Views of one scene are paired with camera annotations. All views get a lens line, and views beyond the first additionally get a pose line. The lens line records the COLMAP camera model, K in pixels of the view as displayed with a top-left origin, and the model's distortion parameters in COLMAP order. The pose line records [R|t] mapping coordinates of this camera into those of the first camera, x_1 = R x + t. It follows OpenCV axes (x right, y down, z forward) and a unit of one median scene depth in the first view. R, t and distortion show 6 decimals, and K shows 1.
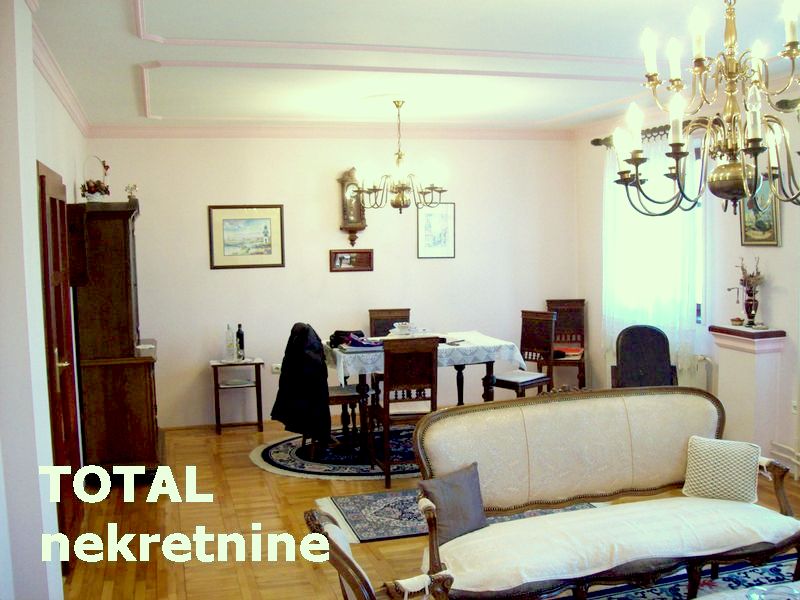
lens RADIAL K [[846.9, 0, 404.4], [0, 846.9, 300.4], [0, 0, 1]] dist [-0.186343, 0.145755]
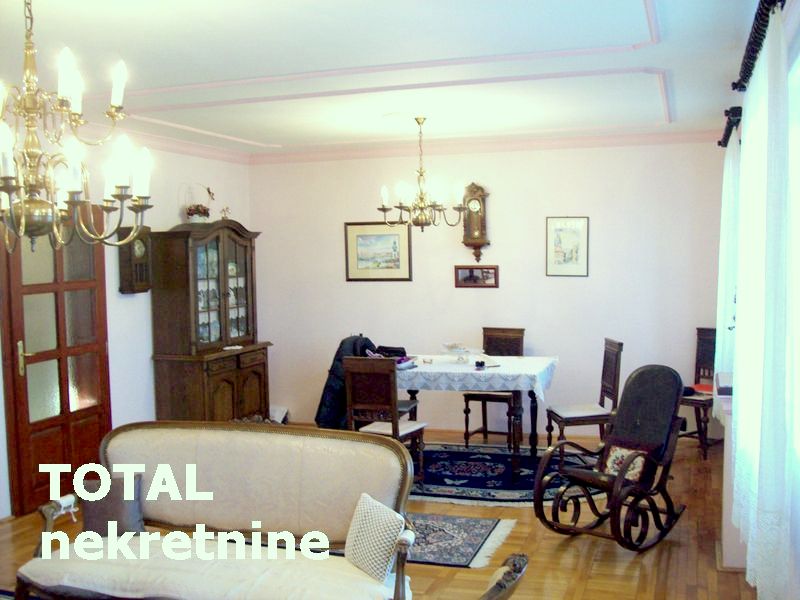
lens RADIAL K [[846.9, 0, 404.4], [0, 846.9, 300.4], [0, 0, 1]] dist [-0.186343, 0.145755]
pose [[0.818051, 0.041241, -0.573665, 0.455294], [-0.044432, 0.998977, 0.008455, -0.025072], [0.573427, 0.018572, 0.819046, 0.150534]]
